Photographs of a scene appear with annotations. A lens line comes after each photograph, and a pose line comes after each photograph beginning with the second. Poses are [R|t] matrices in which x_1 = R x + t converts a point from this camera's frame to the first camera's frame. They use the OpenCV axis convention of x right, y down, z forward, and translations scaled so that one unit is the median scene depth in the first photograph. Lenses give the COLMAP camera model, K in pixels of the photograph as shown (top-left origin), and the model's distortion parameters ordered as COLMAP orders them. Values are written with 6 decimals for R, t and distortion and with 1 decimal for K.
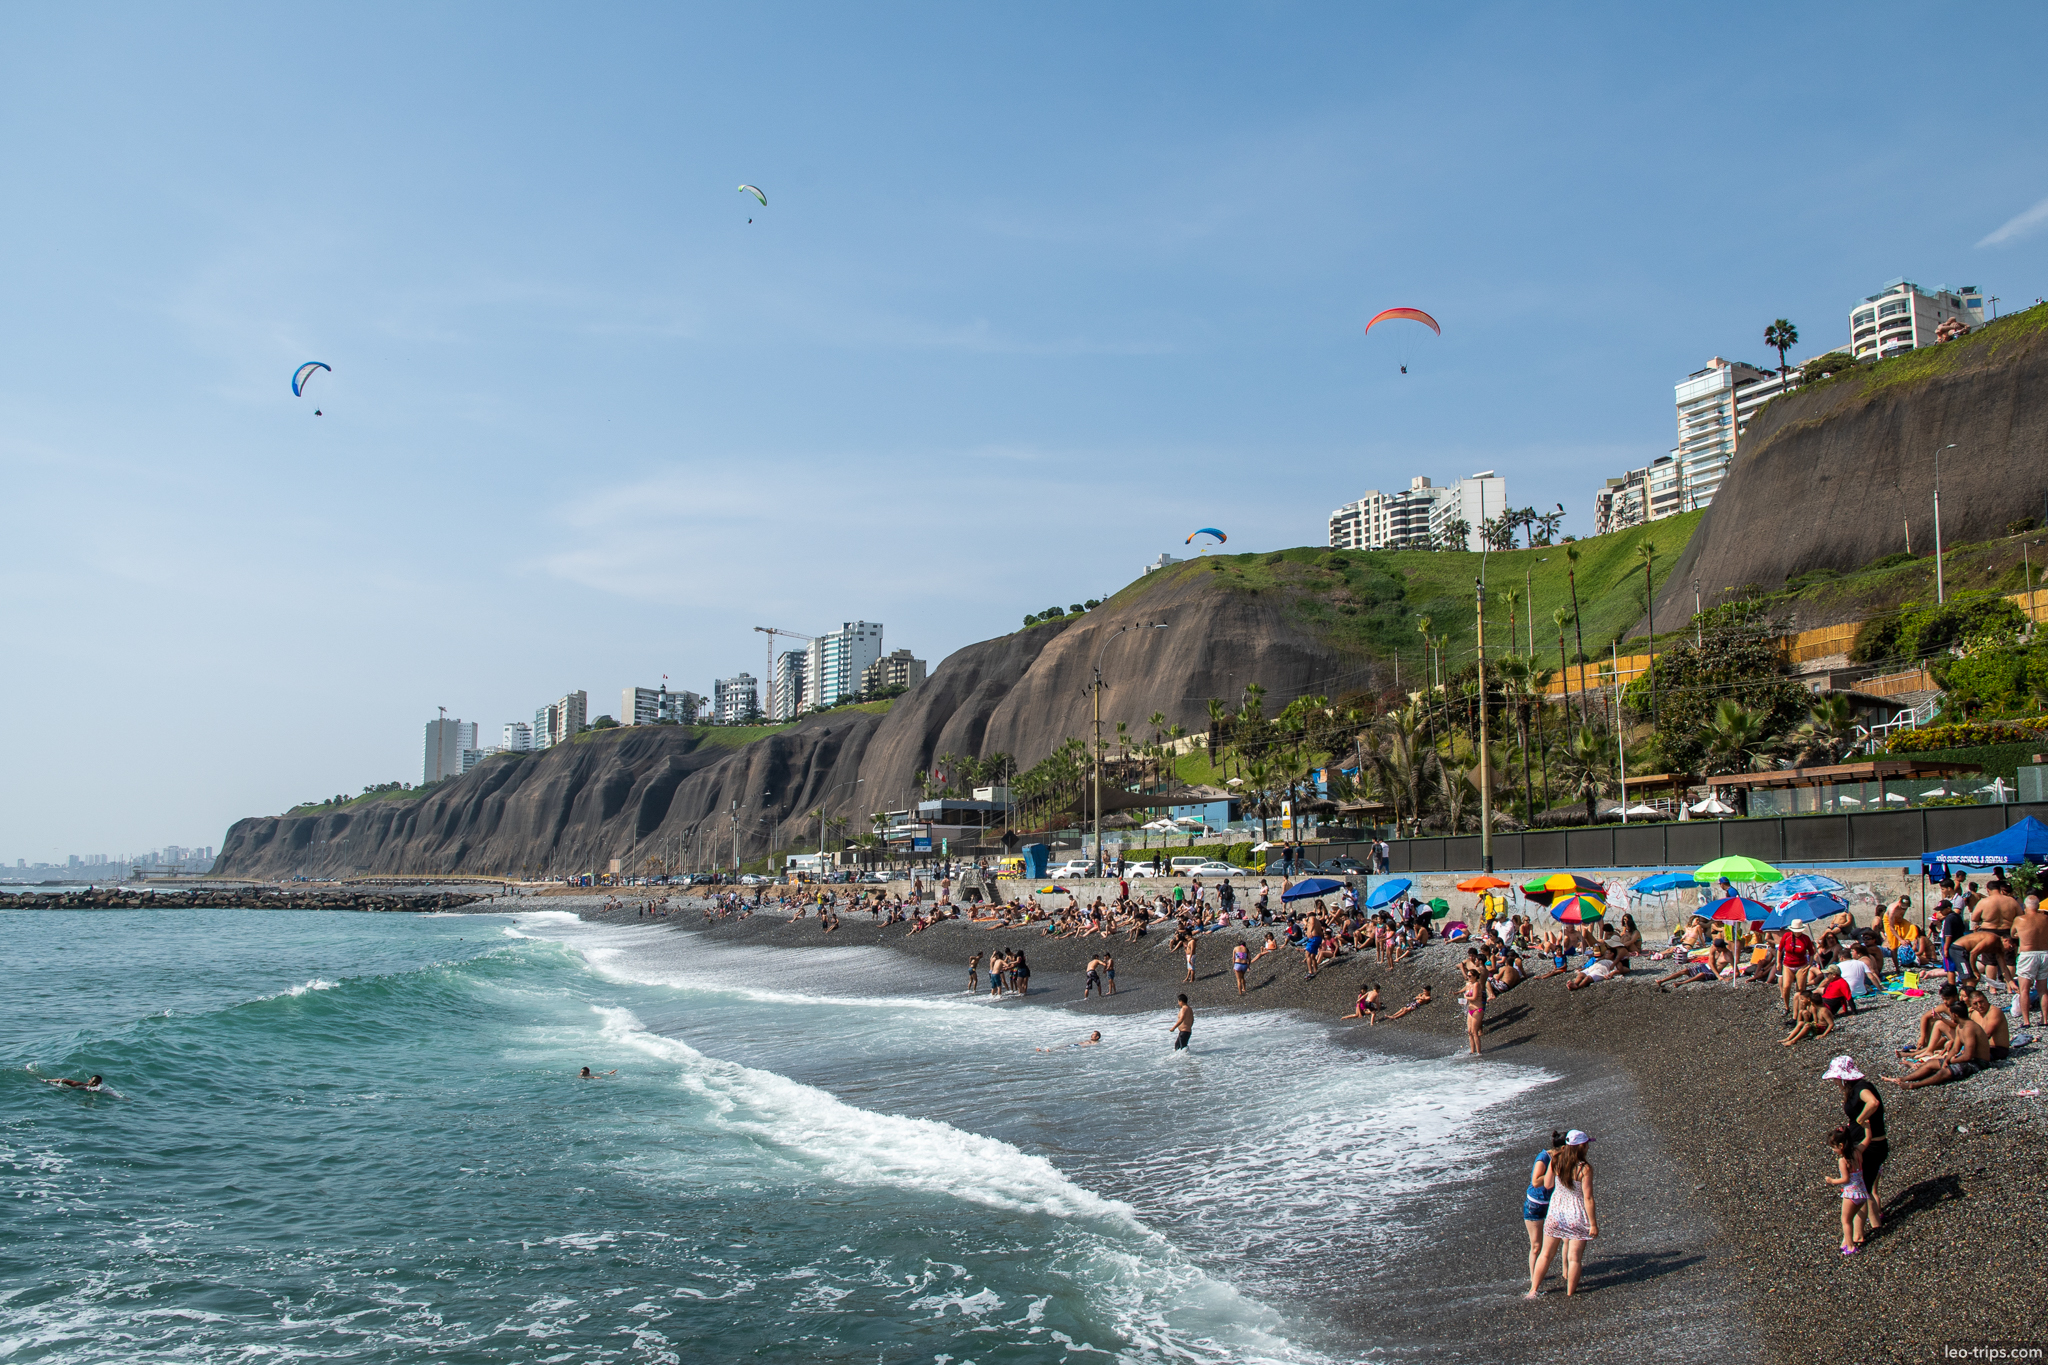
lens RADIAL K [[1444.8, 0, 1024.0], [0, 1444.8, 682.5], [0, 0, 1]] dist [0.002564, 0.003403]
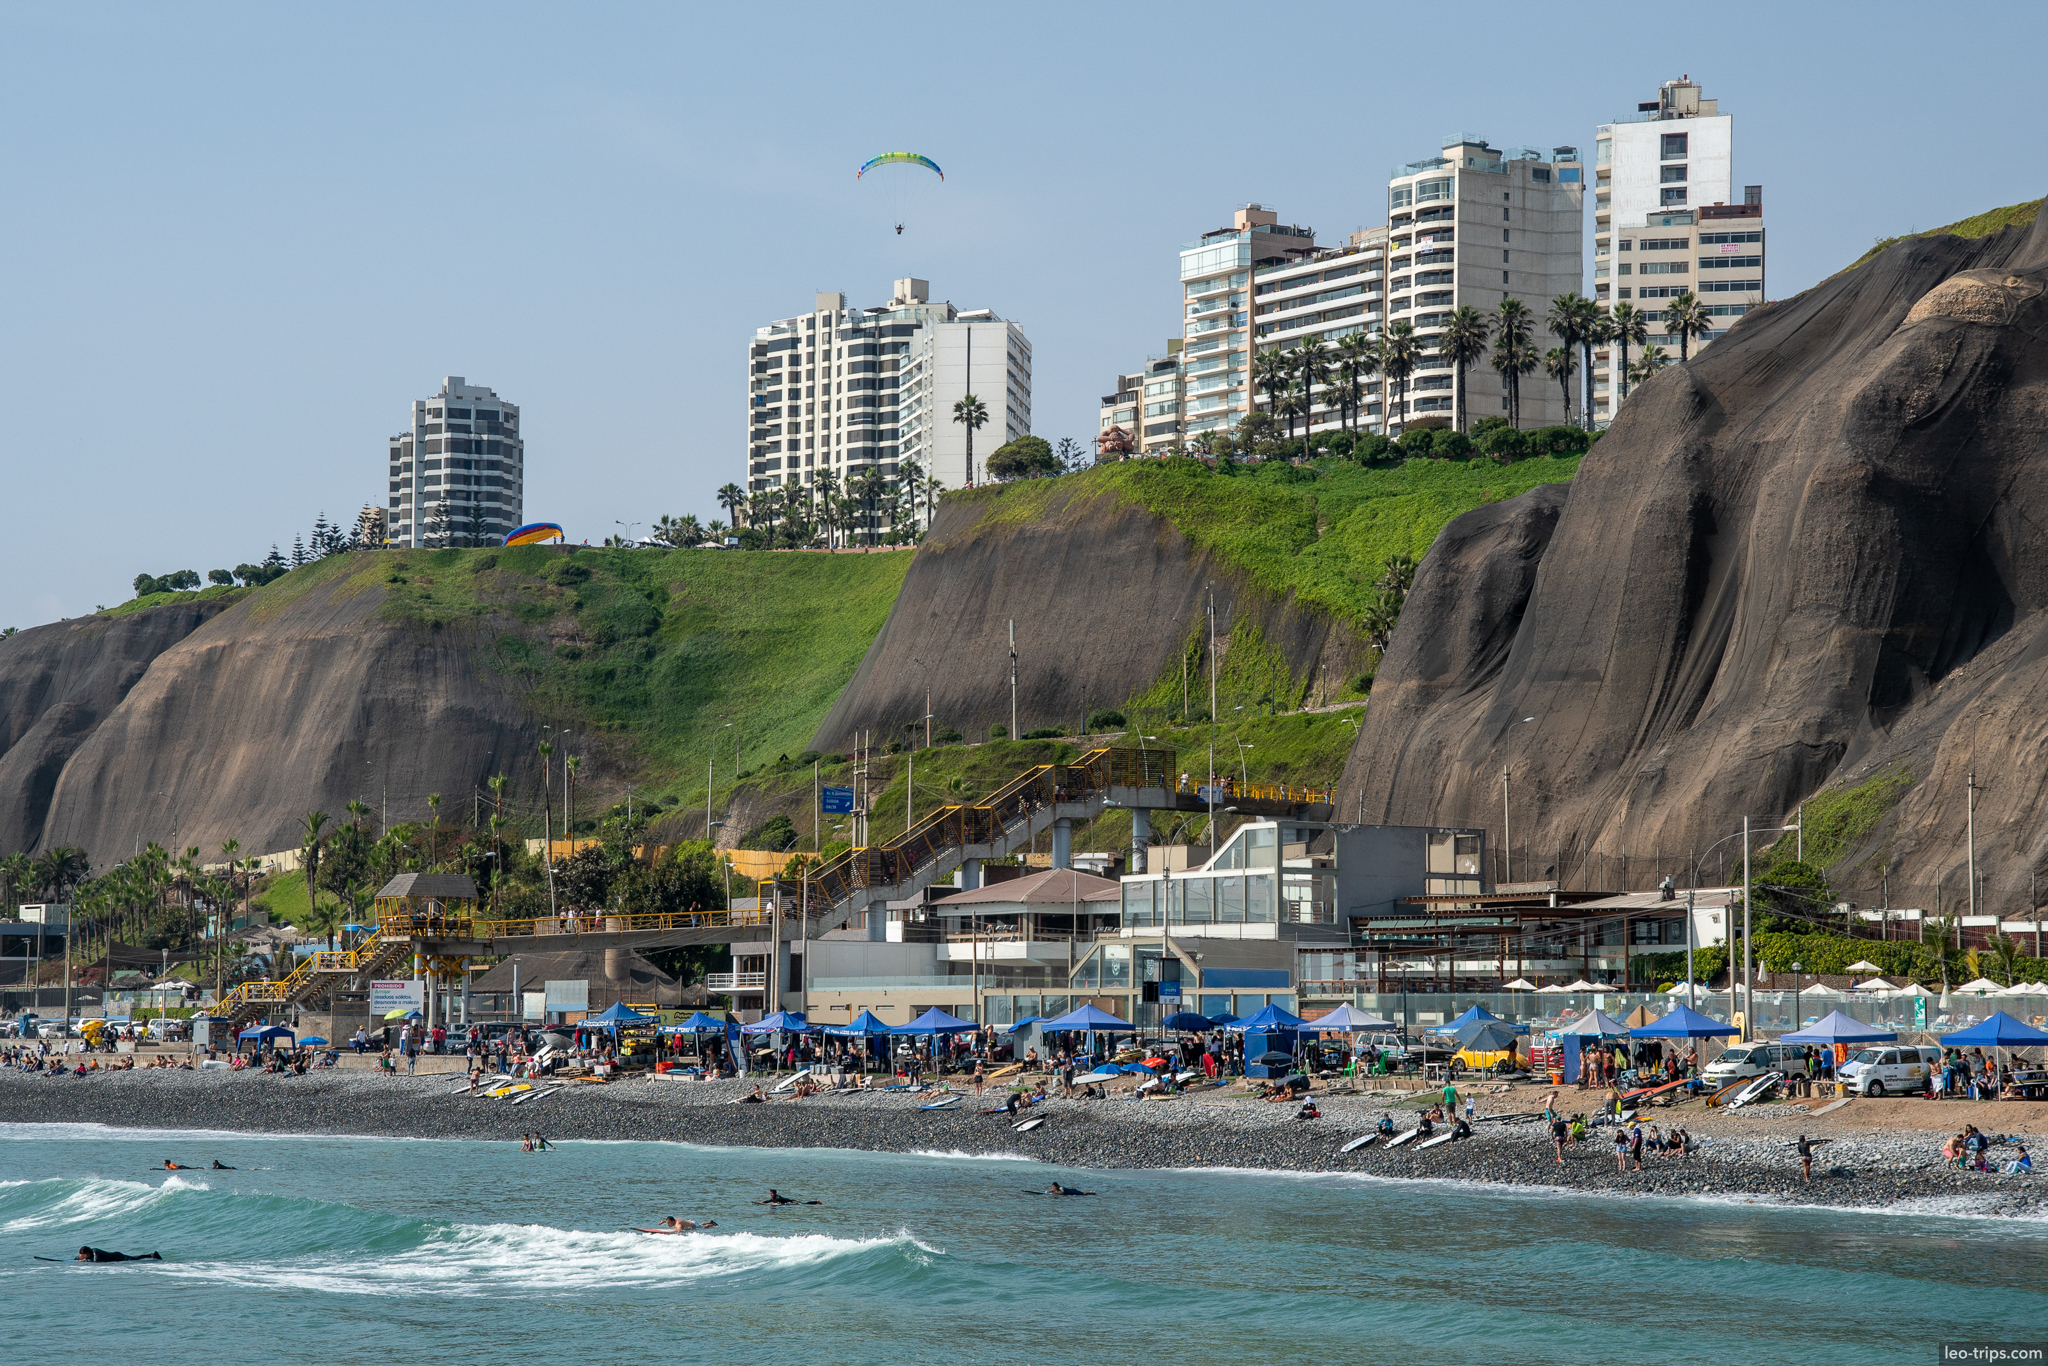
lens RADIAL K [[5787.3, 0, 1024.0], [0, 5787.3, 683.0], [0, 0, 1]] dist [0.173162, 10.247957]
pose [[0.994067, 0.015859, 0.107612, 0.122428], [-0.025043, 0.996105, 0.084540, -0.249044], [-0.105852, -0.086733, 0.990592, -1.642925]]
